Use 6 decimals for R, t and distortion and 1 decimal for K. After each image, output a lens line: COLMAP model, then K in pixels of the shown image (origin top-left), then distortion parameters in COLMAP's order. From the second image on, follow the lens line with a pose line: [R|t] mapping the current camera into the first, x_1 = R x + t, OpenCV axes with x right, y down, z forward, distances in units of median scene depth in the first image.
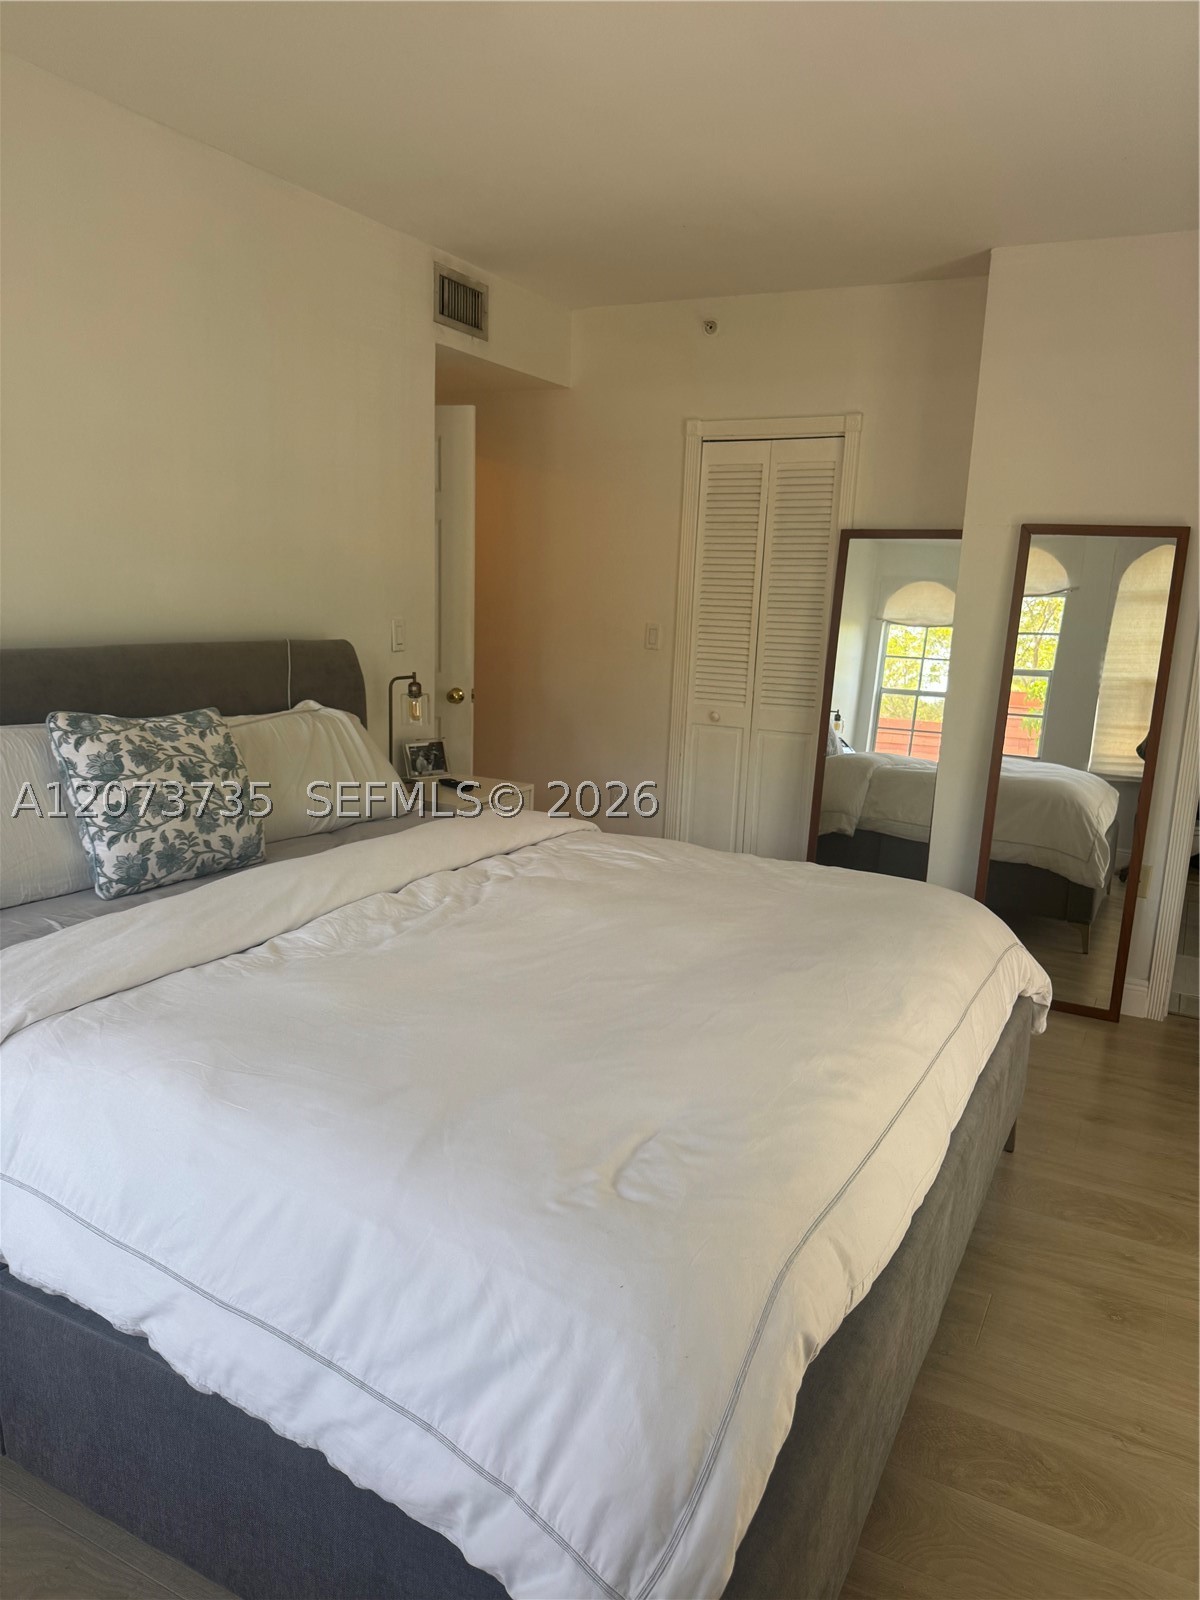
lens RADIAL K [[1128.7, 0, 603.6], [0, 1128.7, 812.8], [0, 0, 1]] dist [0.000187, -0.000240]
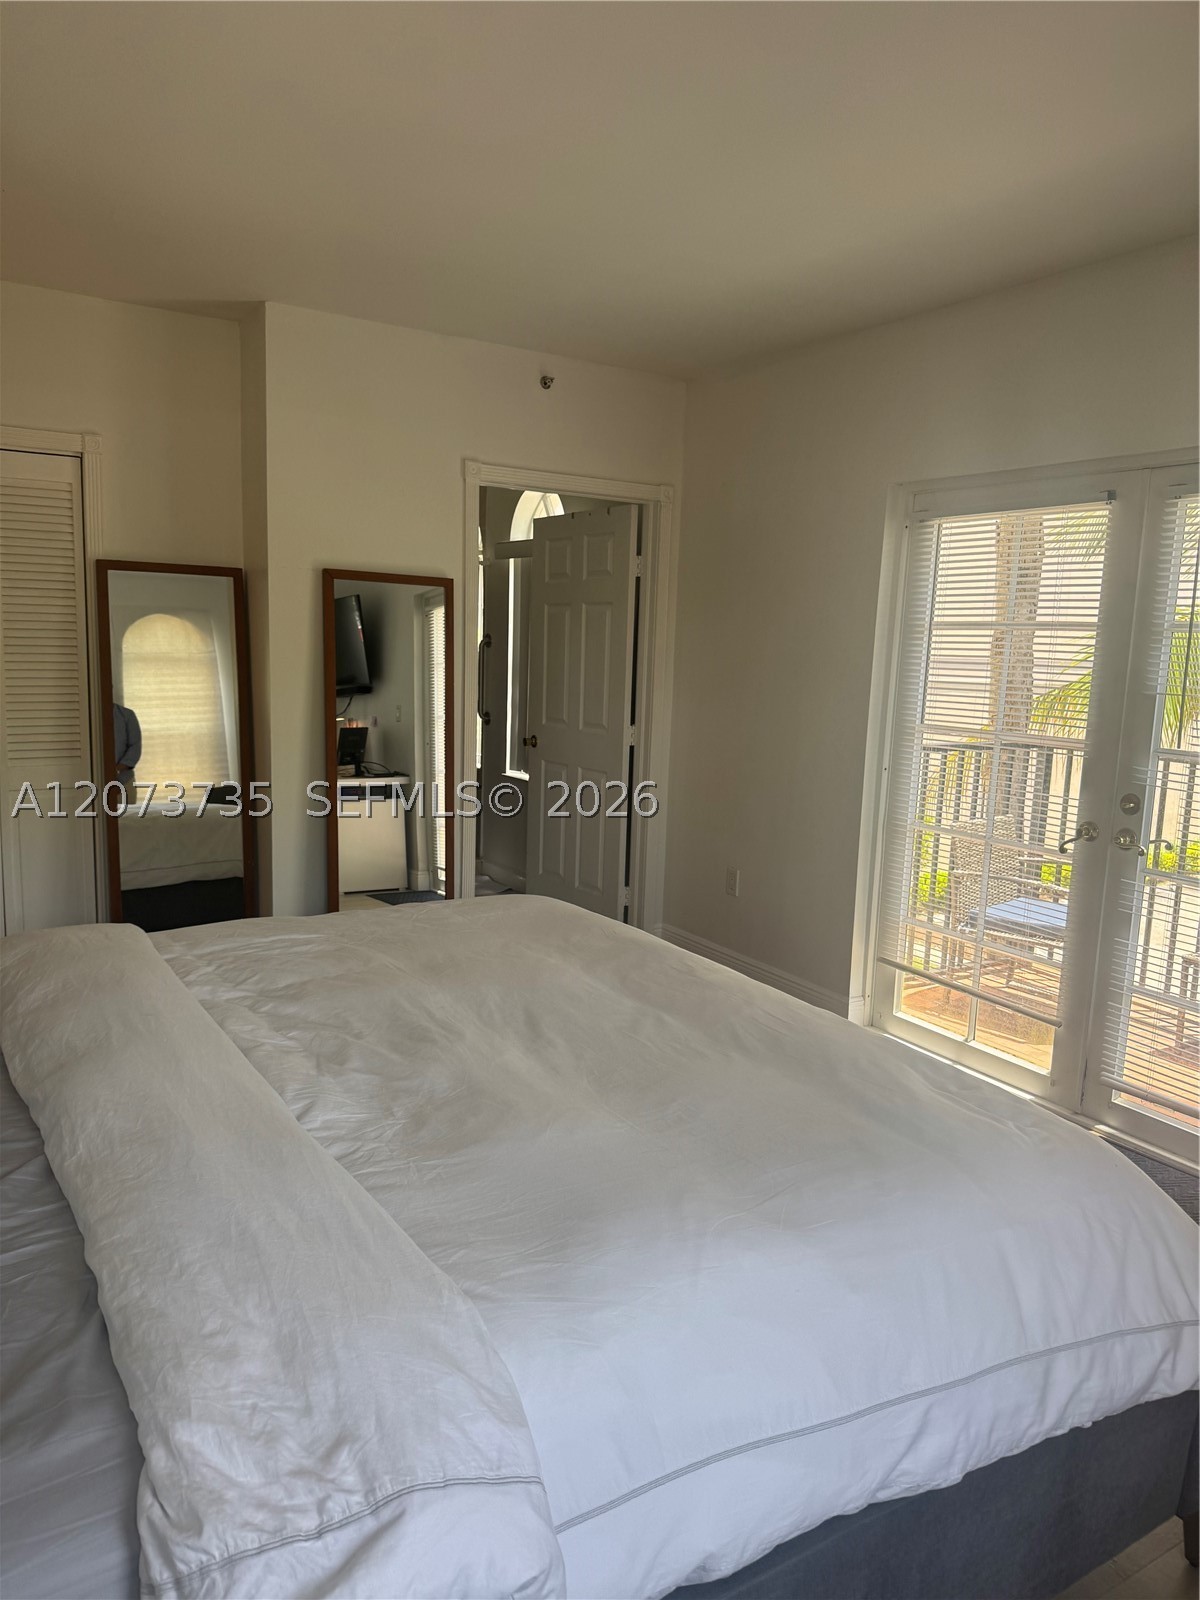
lens RADIAL K [[1128.7, 0, 602.6], [0, 1128.7, 792.9], [0, 0, 1]] dist [0.000187, -0.000240]
pose [[0.507751, -0.142702, 0.849603, -0.448612], [0.162282, 0.984374, 0.068353, -0.073784], [-0.846081, 0.103169, 0.522975, 0.237147]]
